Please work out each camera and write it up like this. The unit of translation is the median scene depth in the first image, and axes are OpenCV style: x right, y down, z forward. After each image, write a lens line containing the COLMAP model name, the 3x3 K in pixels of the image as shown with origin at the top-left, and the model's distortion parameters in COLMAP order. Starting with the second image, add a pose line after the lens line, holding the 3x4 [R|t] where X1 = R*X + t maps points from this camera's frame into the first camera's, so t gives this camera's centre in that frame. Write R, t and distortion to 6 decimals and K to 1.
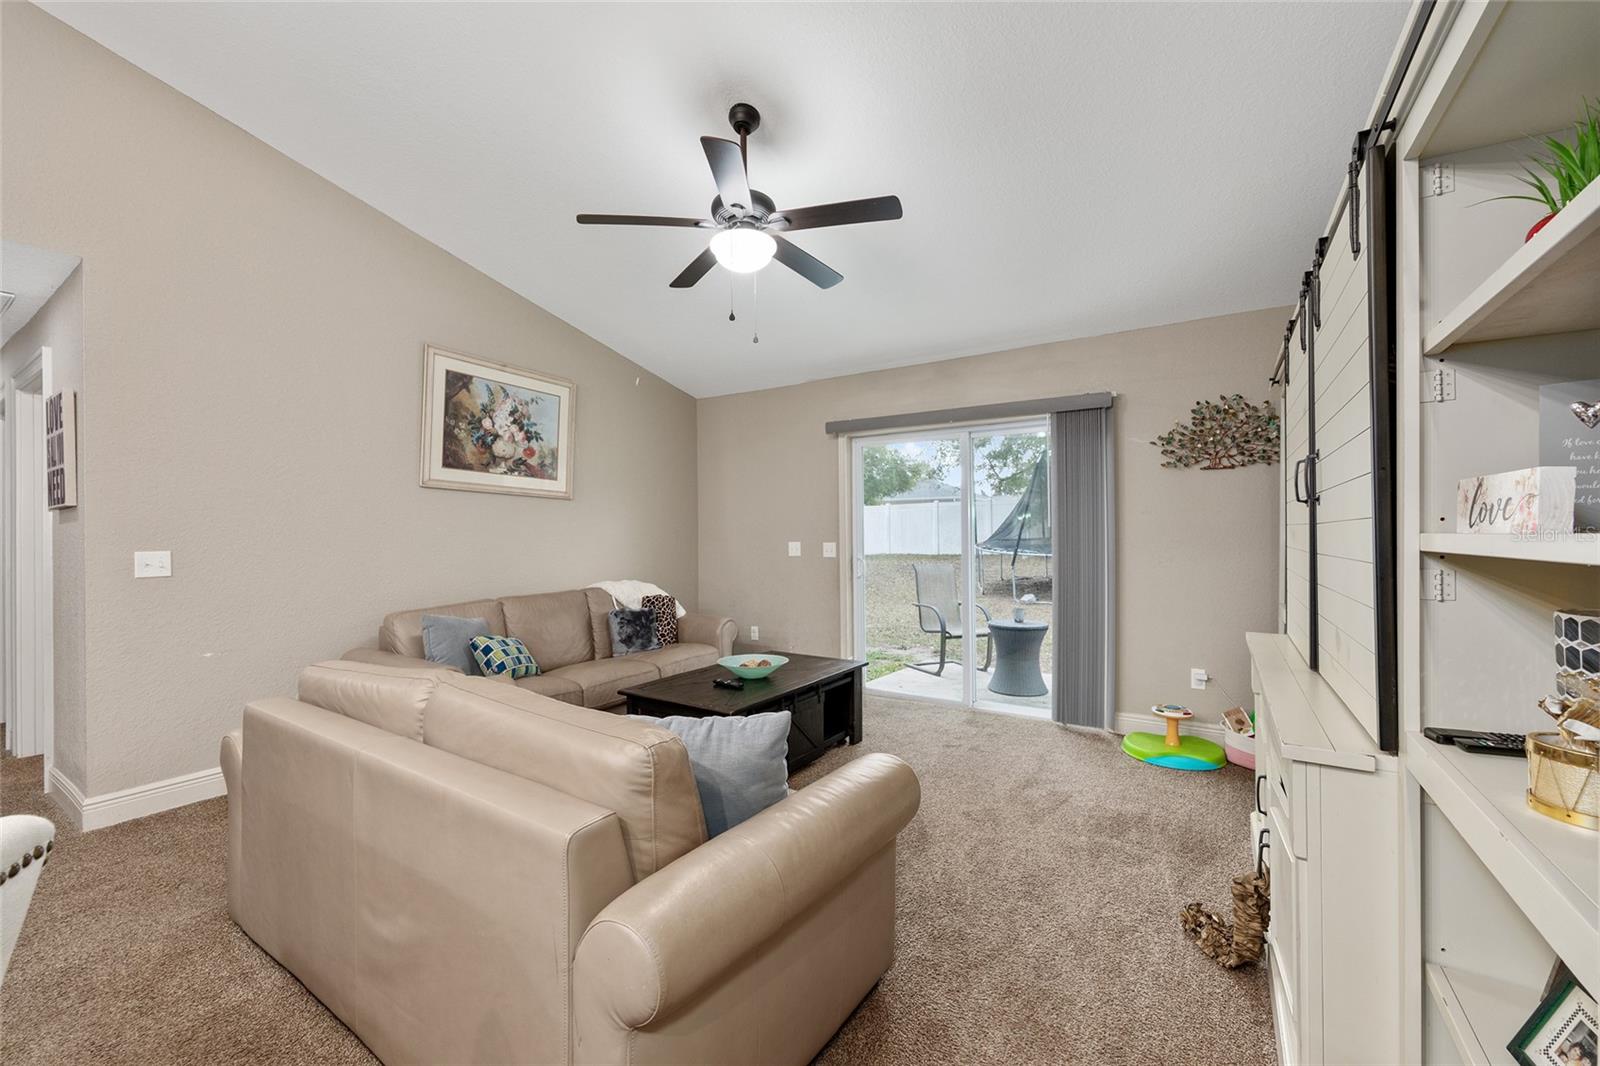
lens RADIAL K [[650.6, 0, 800.0], [0, 650.6, 533.0], [0, 0, 1]] dist [-0.000577, 0.000058]
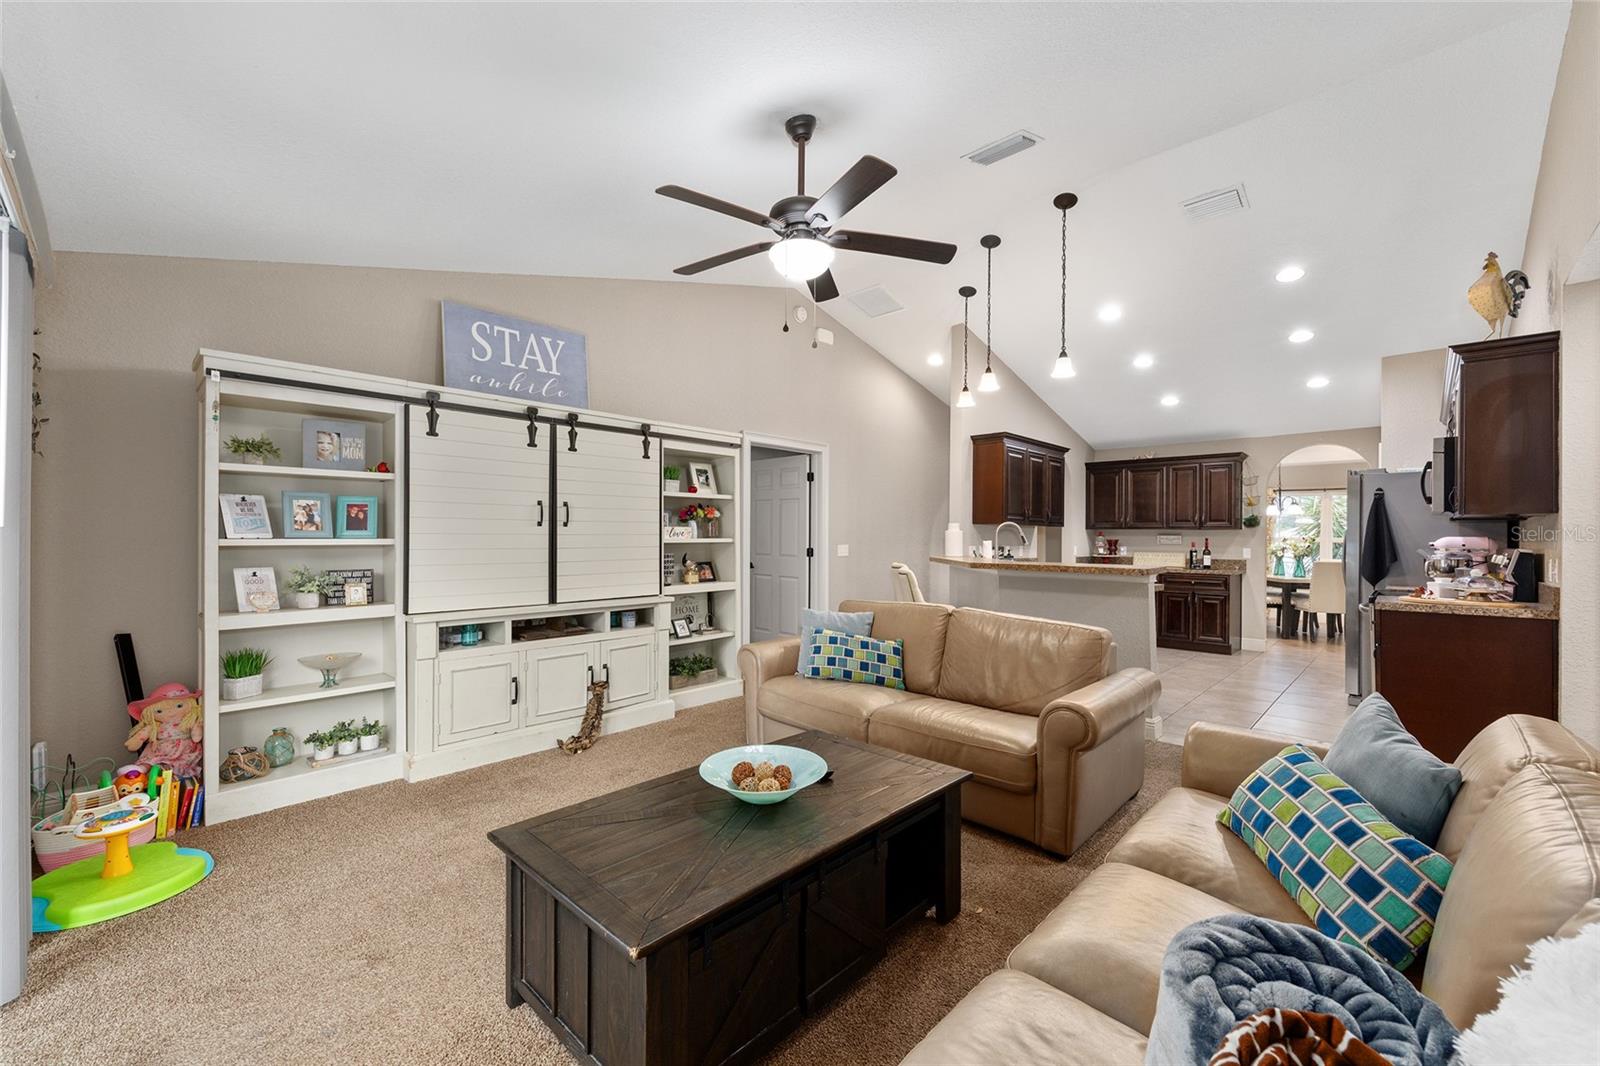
lens RADIAL K [[644.7, 0, 801.7], [0, 644.7, 537.7], [0, 0, 1]] dist [-0.002842, 0.002996]
pose [[-0.983864, -0.000574, 0.178914, -0.167717], [-0.000111, 0.999997, 0.002597, -0.004428], [-0.178915, 0.002536, -0.983861, 1.270437]]
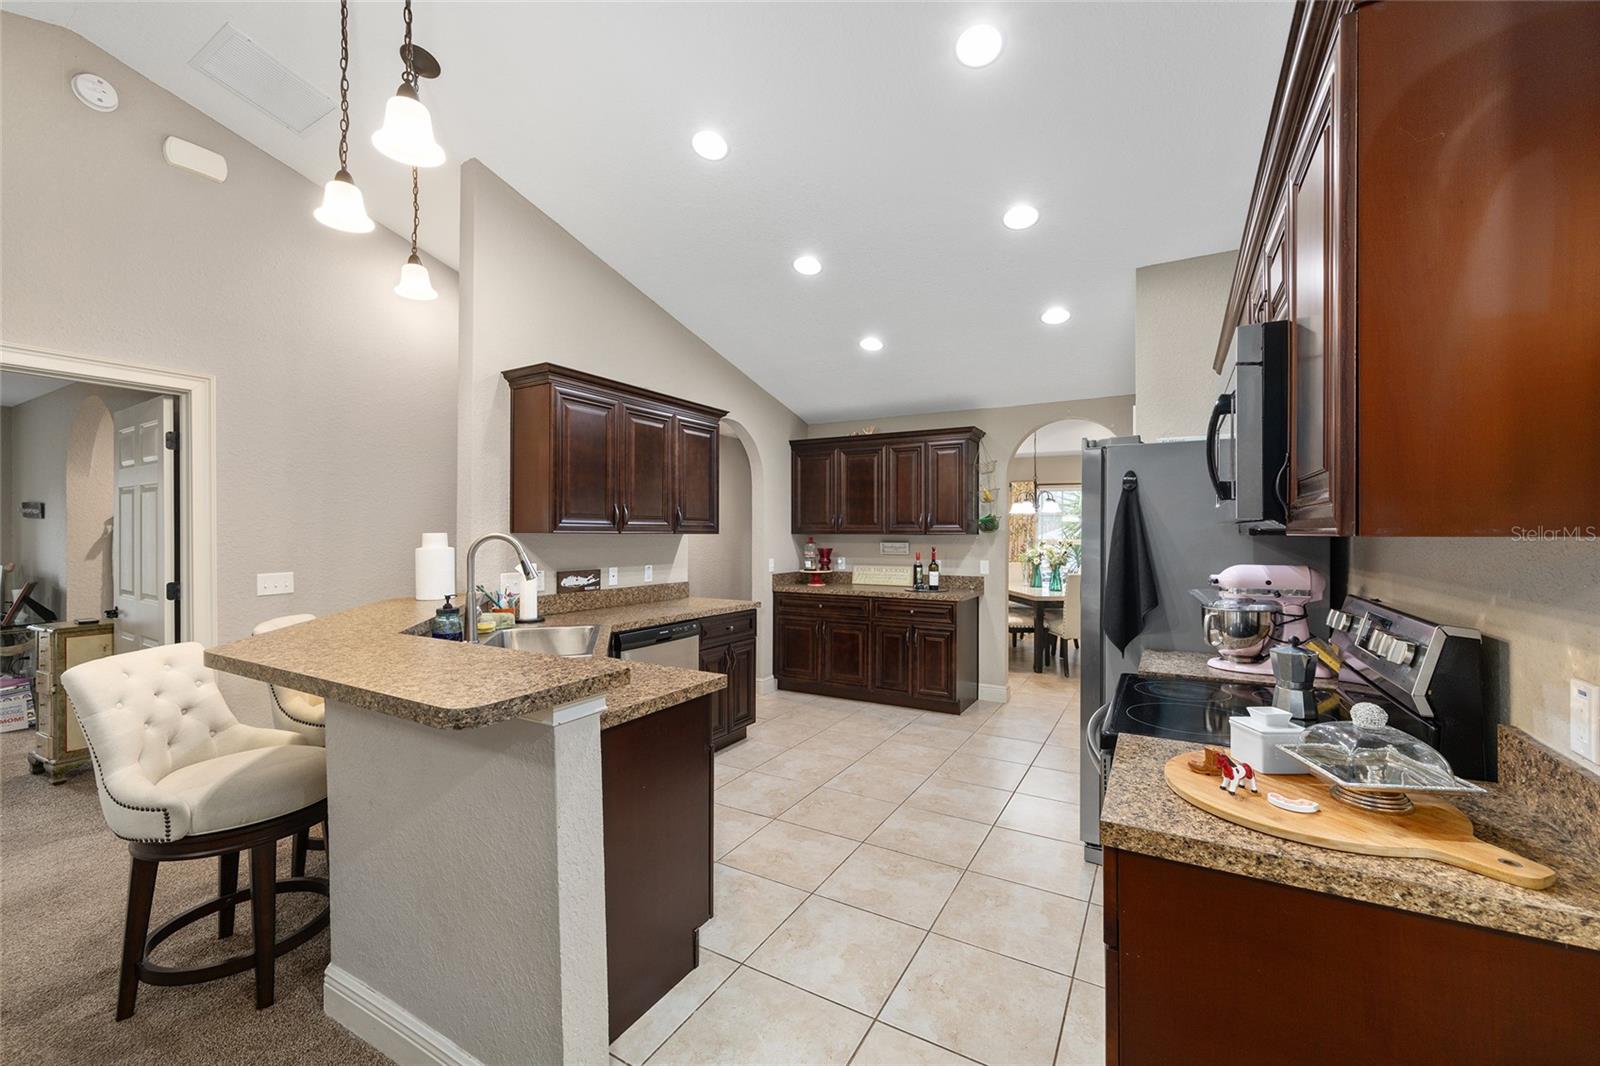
lens RADIAL K [[641.6, 0, 800.0], [0, 641.6, 533.0], [0, 0, 1]] dist [-0.001363, 0.000232]
pose [[-0.998263, 0.005639, -0.058646, -0.605773], [0.005389, 0.999976, 0.004417, -0.033349], [0.058669, 0.004094, -0.998269, 0.578438]]
